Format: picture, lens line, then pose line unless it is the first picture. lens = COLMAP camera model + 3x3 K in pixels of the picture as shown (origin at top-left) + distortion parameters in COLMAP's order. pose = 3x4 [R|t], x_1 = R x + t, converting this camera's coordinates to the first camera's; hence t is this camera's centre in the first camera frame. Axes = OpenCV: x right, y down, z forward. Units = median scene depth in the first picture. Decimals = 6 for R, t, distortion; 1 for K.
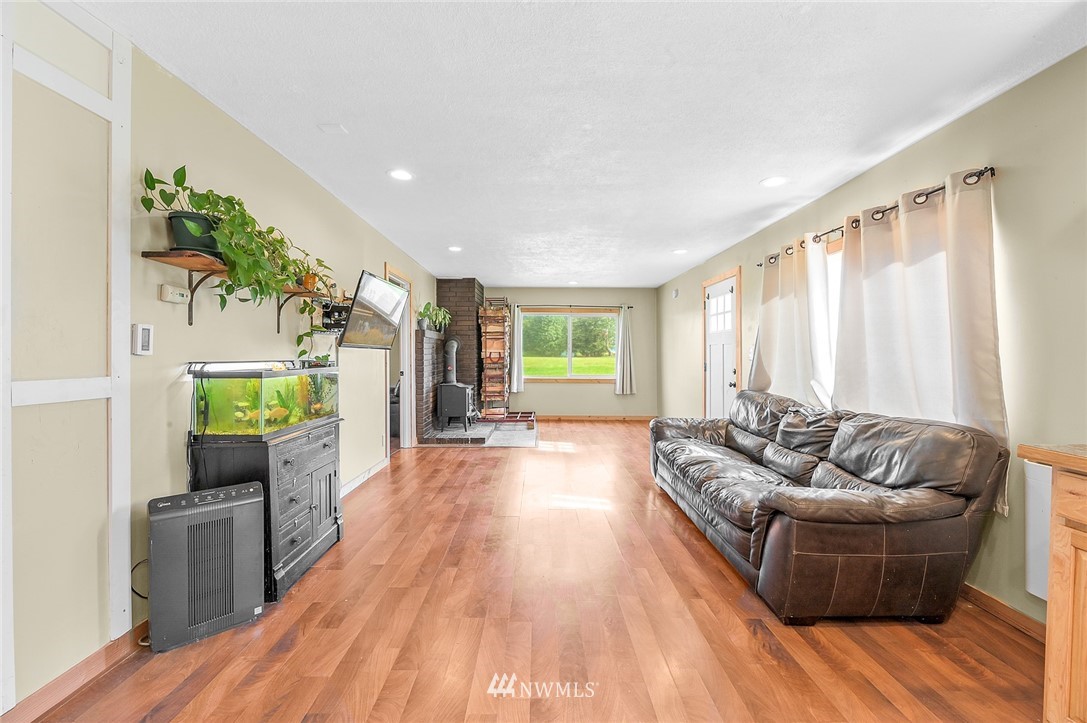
lens RADIAL K [[448.7, 0, 546.7], [0, 448.7, 359.2], [0, 0, 1]] dist [-0.002374, -0.002777]
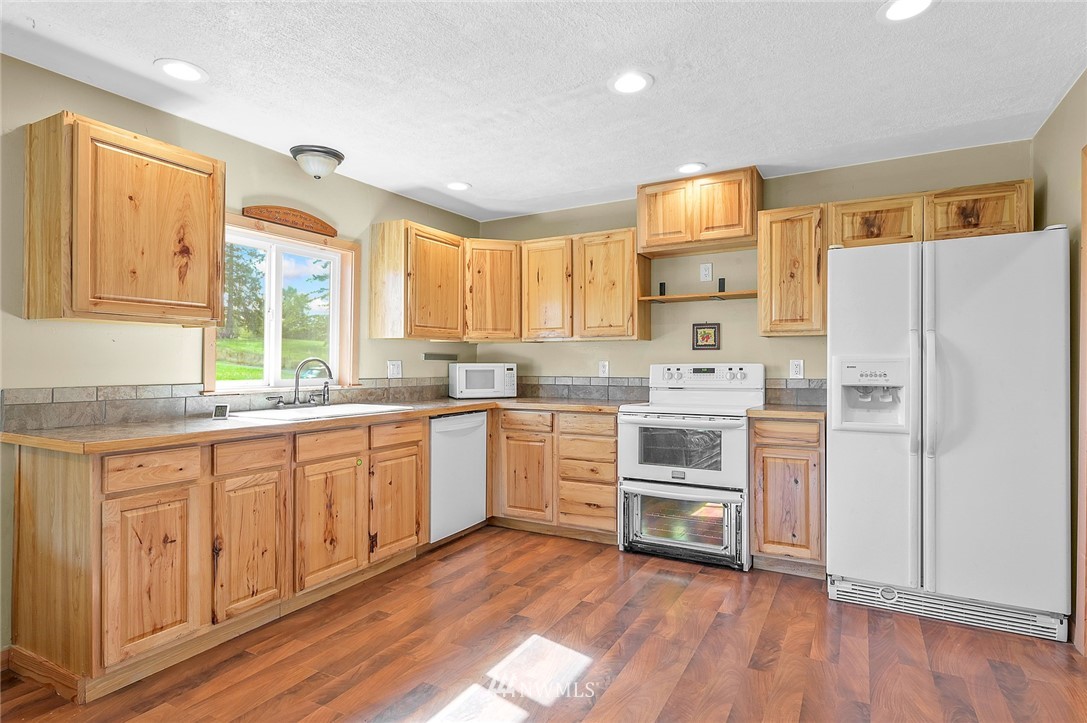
lens RADIAL K [[574.6, 0, 544.3], [0, 574.6, 366.3], [0, 0, 1]] dist [0.011674, -0.006731]
pose [[-0.868719, -0.008619, 0.495230, -0.390463], [-0.000182, 0.999854, 0.017082, -0.014050], [-0.495305, 0.014749, -0.868594, 1.028596]]
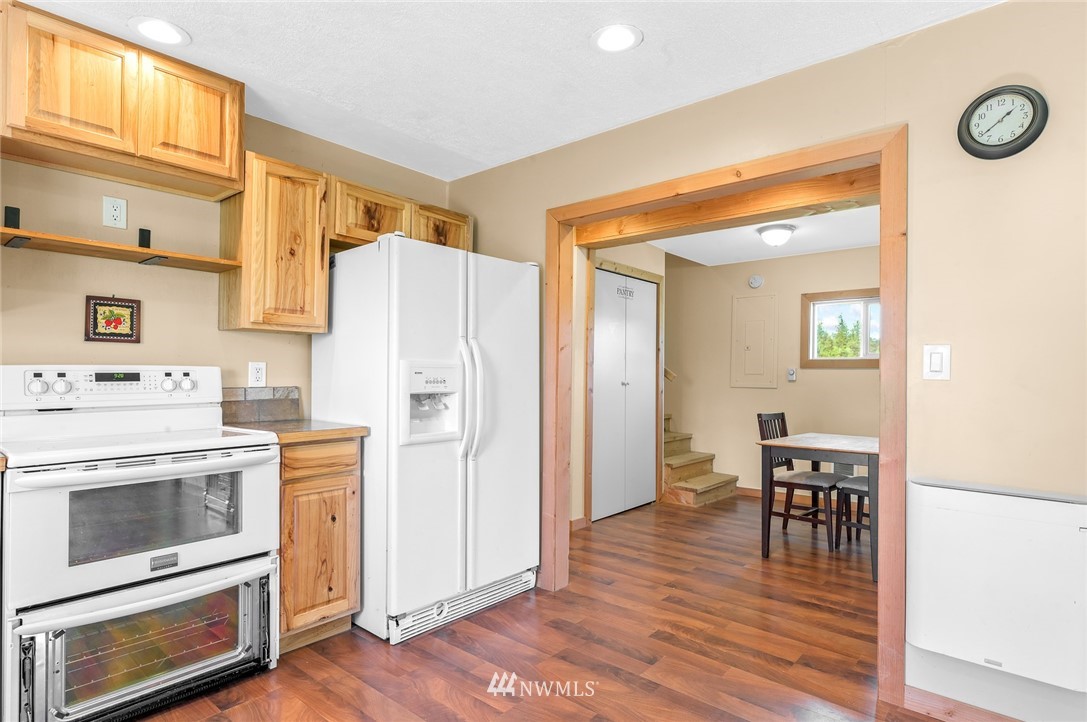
lens RADIAL K [[573.3, 0, 542.1], [0, 573.3, 367.1], [0, 0, 1]] dist [0.009993, -0.001027]
pose [[-0.657986, -0.021436, -0.752725, 0.347448], [-0.025009, 0.999665, -0.006607, -0.000979], [0.752615, 0.014477, -0.658302, 0.520214]]
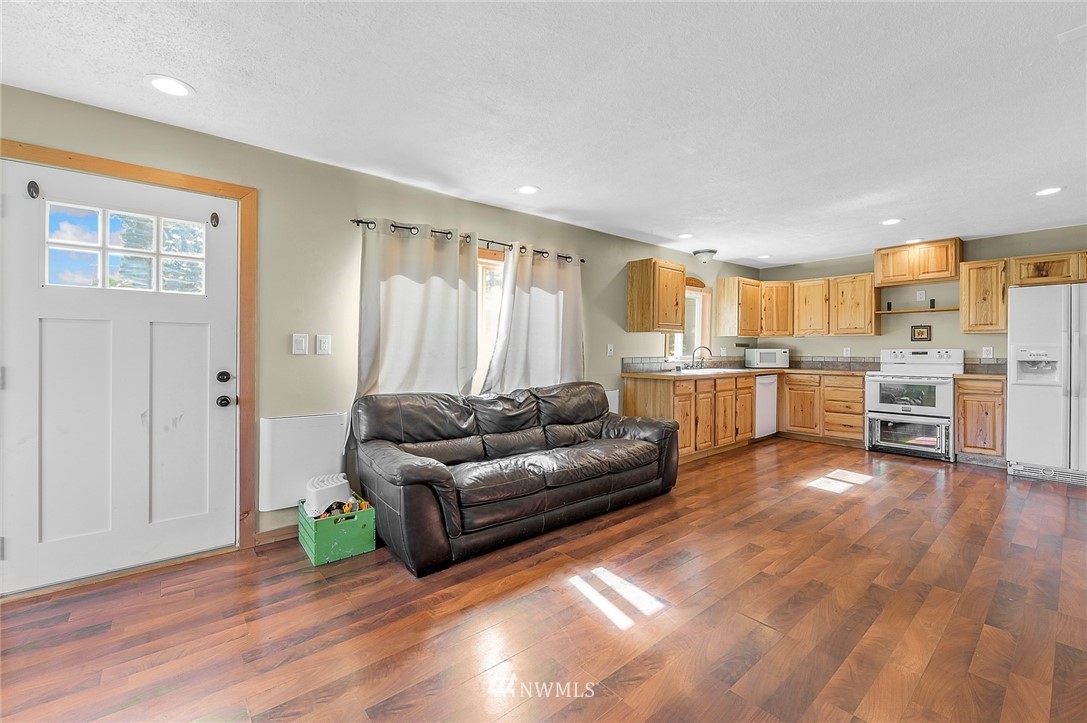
lens RADIAL K [[448.7, 0, 548.1], [0, 448.7, 352.8], [0, 0, 1]] dist [-0.002374, -0.002777]
pose [[-0.634554, -0.012775, 0.772773, -0.527153], [0.002880, 0.999817, 0.018893, -0.023057], [-0.772873, 0.014214, -0.634401, 2.298433]]
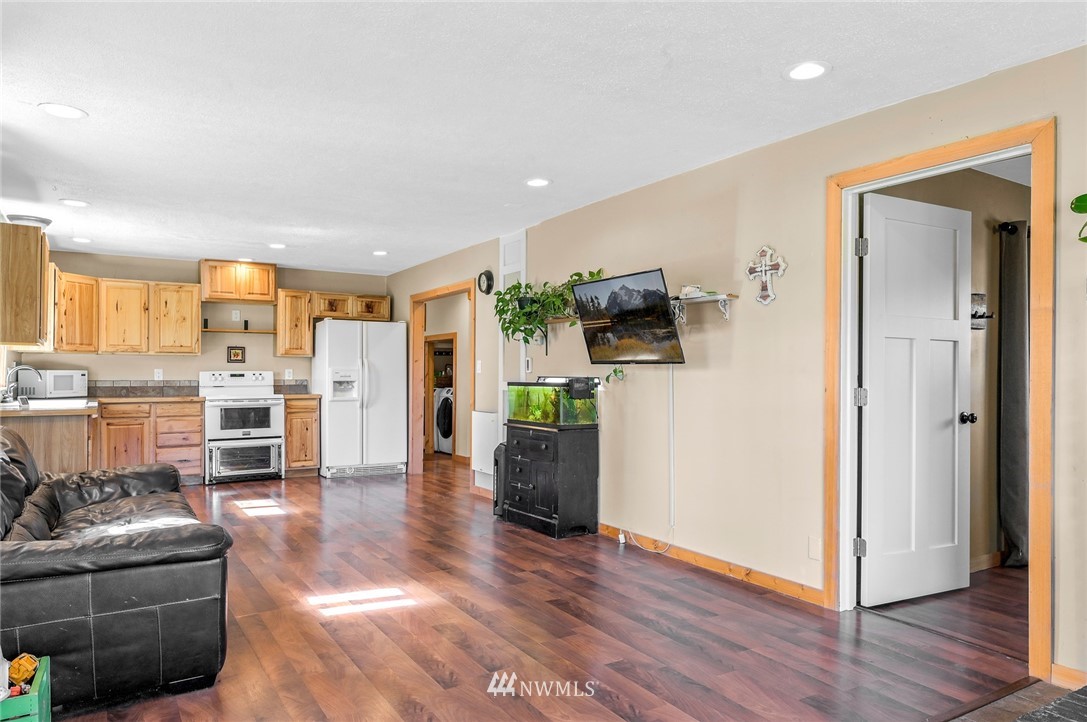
lens RADIAL K [[711.9, 0, 555.5], [0, 711.9, 373.3], [0, 0, 1]] dist [-0.002681, -0.001635]
pose [[-0.848191, -0.008681, -0.529619, 0.610626], [-0.013145, 0.999903, 0.004663, -0.019203], [0.529527, 0.010917, -0.848223, 3.189659]]
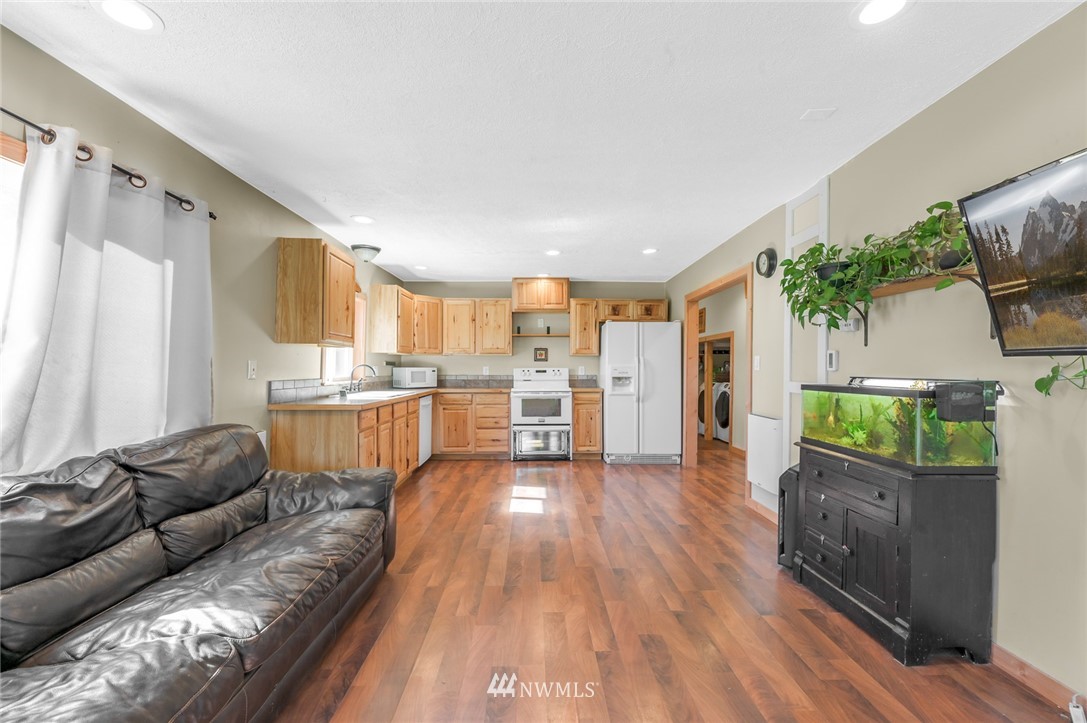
lens RADIAL K [[448.7, 0, 542.0], [0, 448.7, 372.5], [0, 0, 1]] dist [-0.002374, -0.002777]
pose [[-0.999950, -0.008594, -0.005116, 0.071337], [-0.008699, 0.999744, 0.020871, -0.022170], [0.004935, 0.020915, -0.999769, 2.070138]]
